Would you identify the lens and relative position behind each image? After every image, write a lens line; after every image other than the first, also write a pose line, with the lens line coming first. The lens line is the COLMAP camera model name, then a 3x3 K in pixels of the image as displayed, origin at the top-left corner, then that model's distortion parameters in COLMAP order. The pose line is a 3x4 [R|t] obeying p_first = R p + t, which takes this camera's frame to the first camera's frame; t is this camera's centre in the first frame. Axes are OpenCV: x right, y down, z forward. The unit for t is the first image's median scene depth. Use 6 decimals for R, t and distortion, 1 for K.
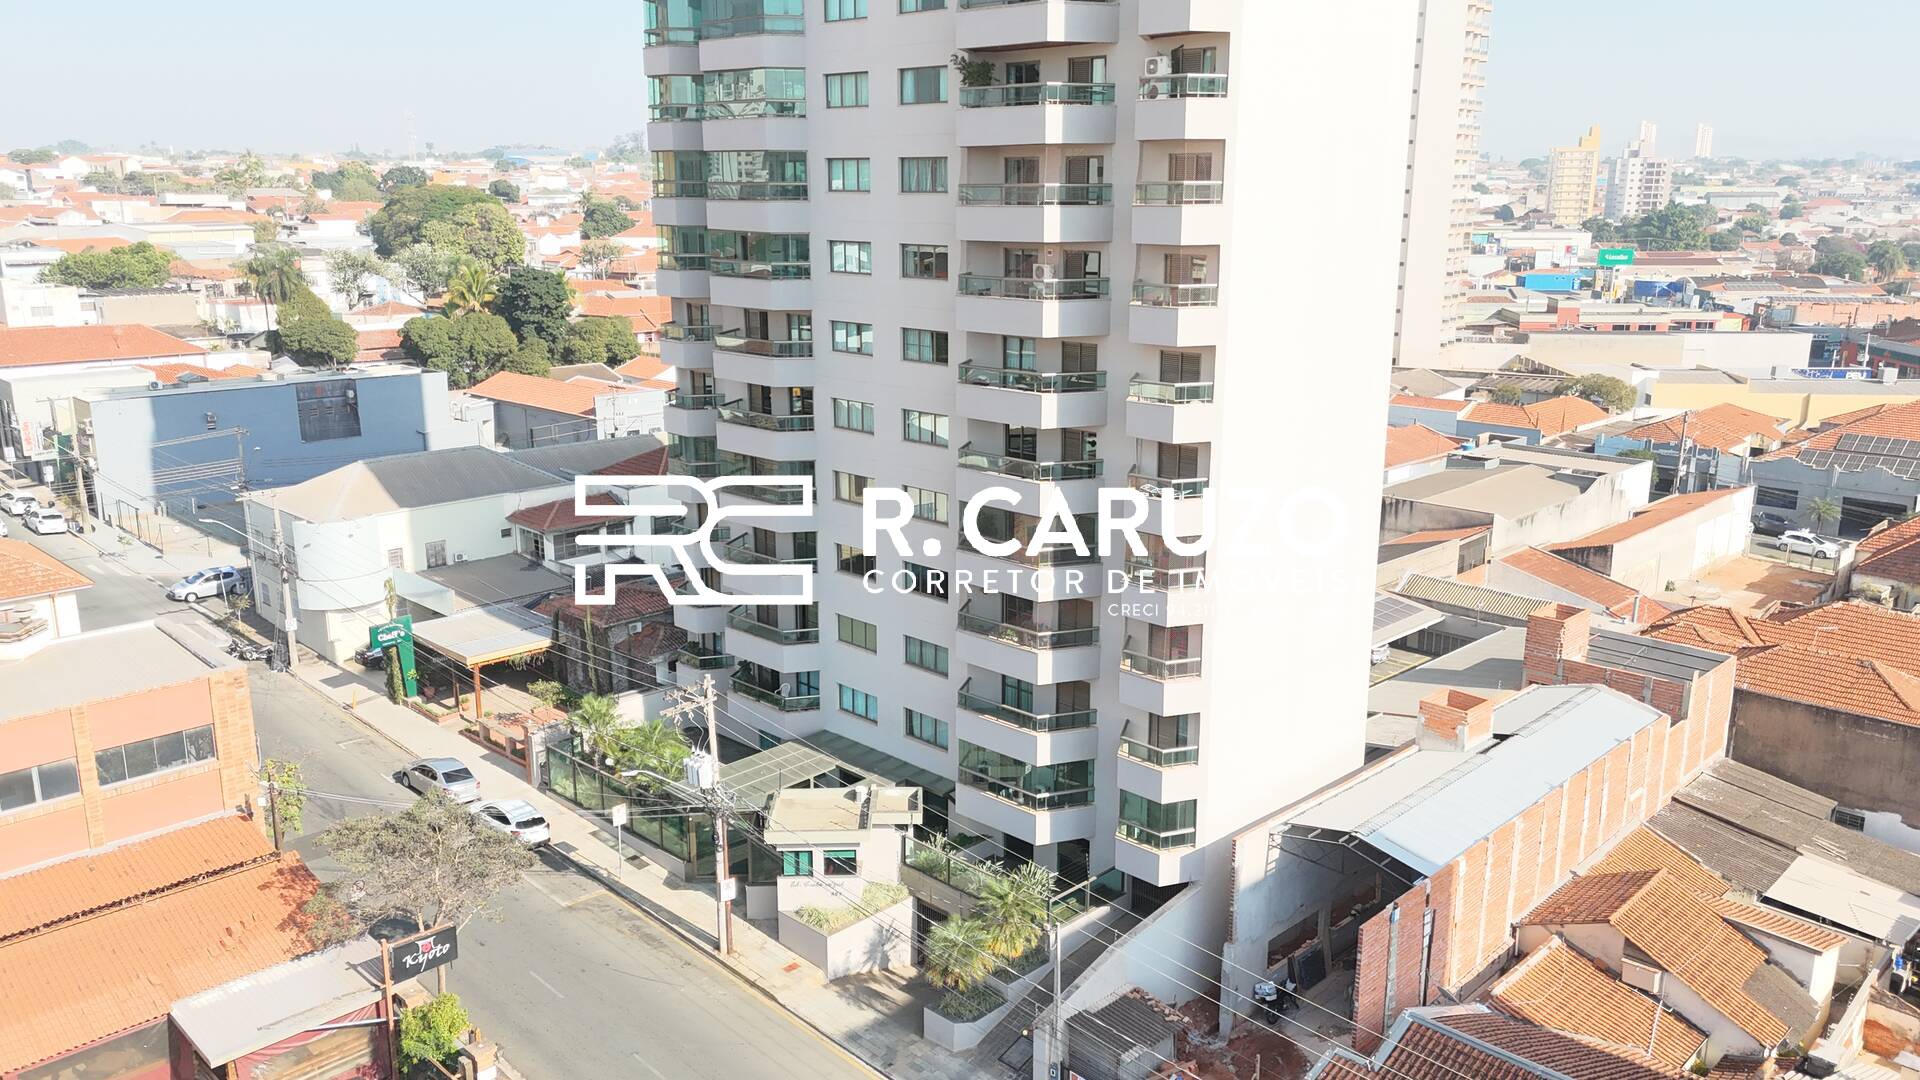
lens RADIAL K [[1411.0, 0, 960.0], [0, 1411.0, 540.0], [0, 0, 1]] dist [0.040272, 0.000071]
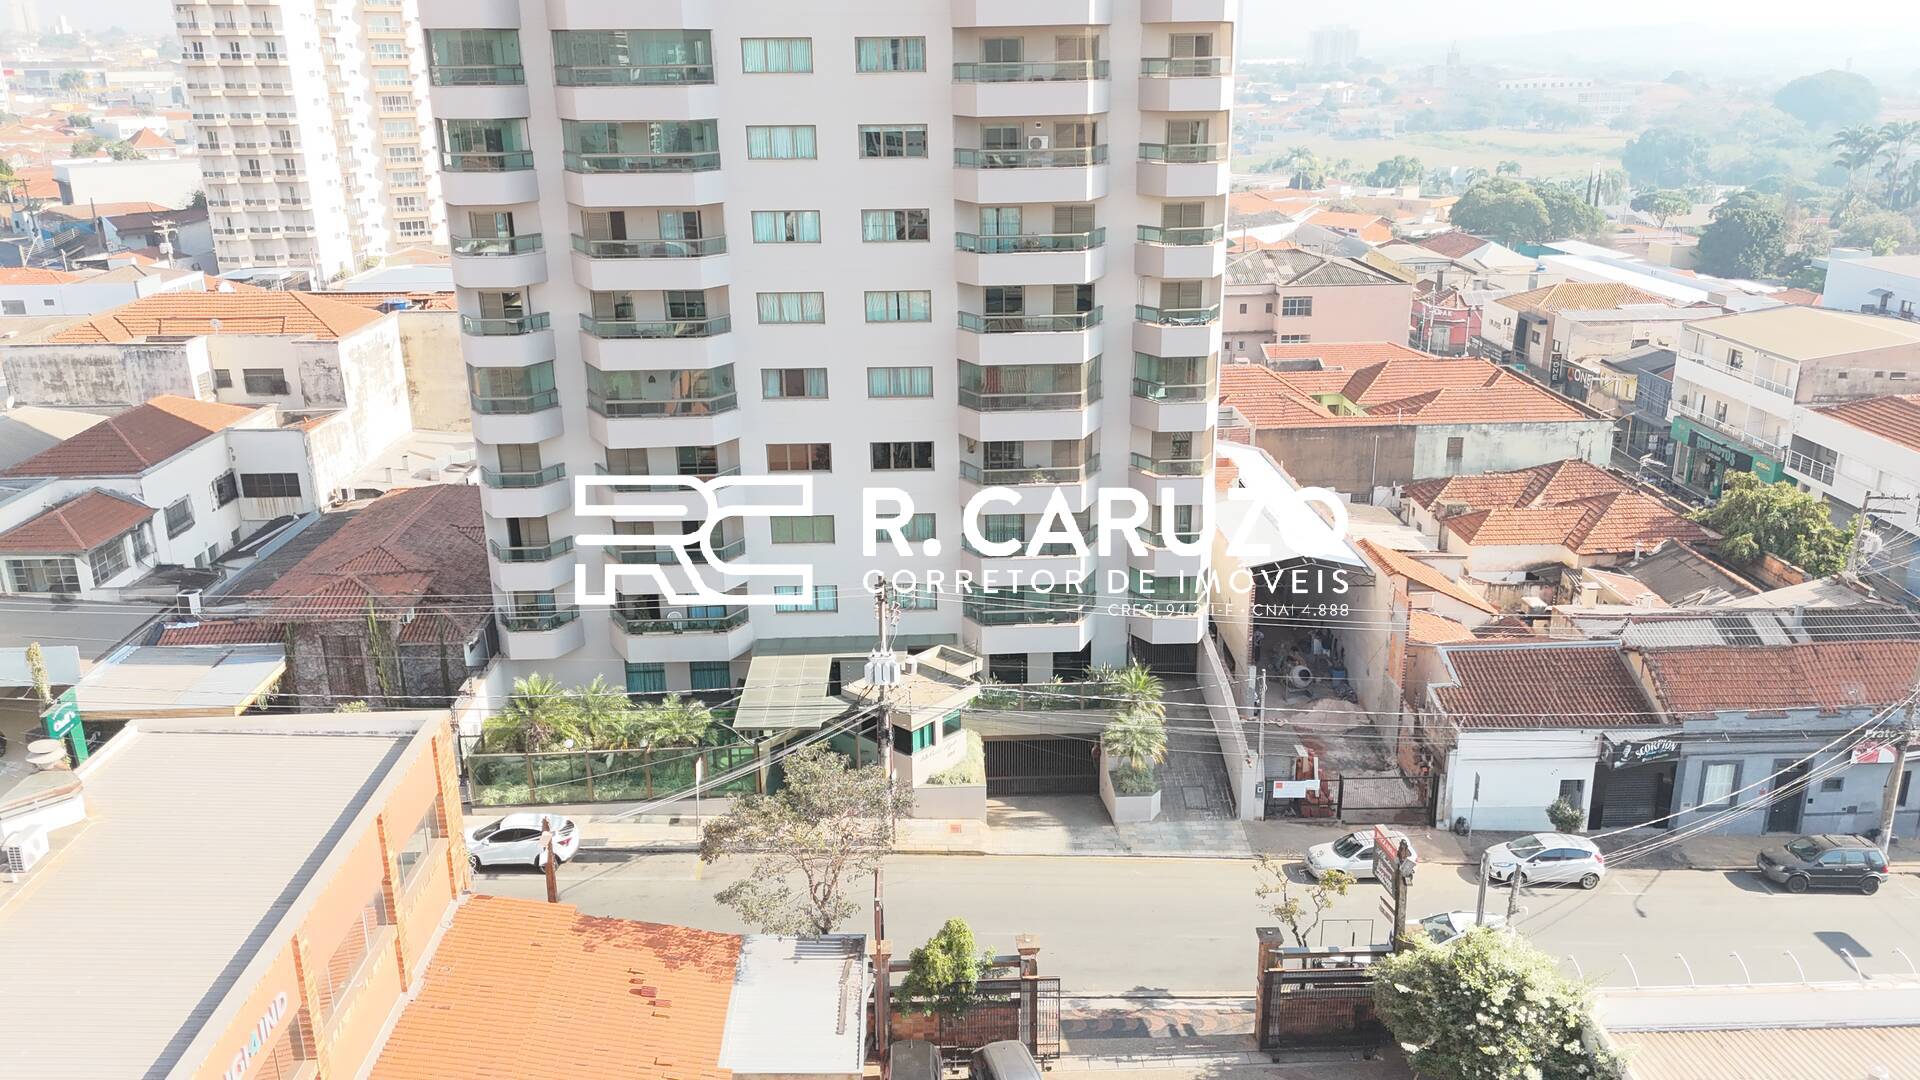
lens RADIAL K [[1464.0, 0, 960.0], [0, 1464.0, 540.0], [0, 0, 1]] dist [-0.008029, -0.001384]
pose [[0.683507, -0.235490, 0.690914, -0.706045], [0.181461, 0.971634, 0.151655, -0.060855], [-0.707029, 0.021717, 0.706851, 0.196238]]
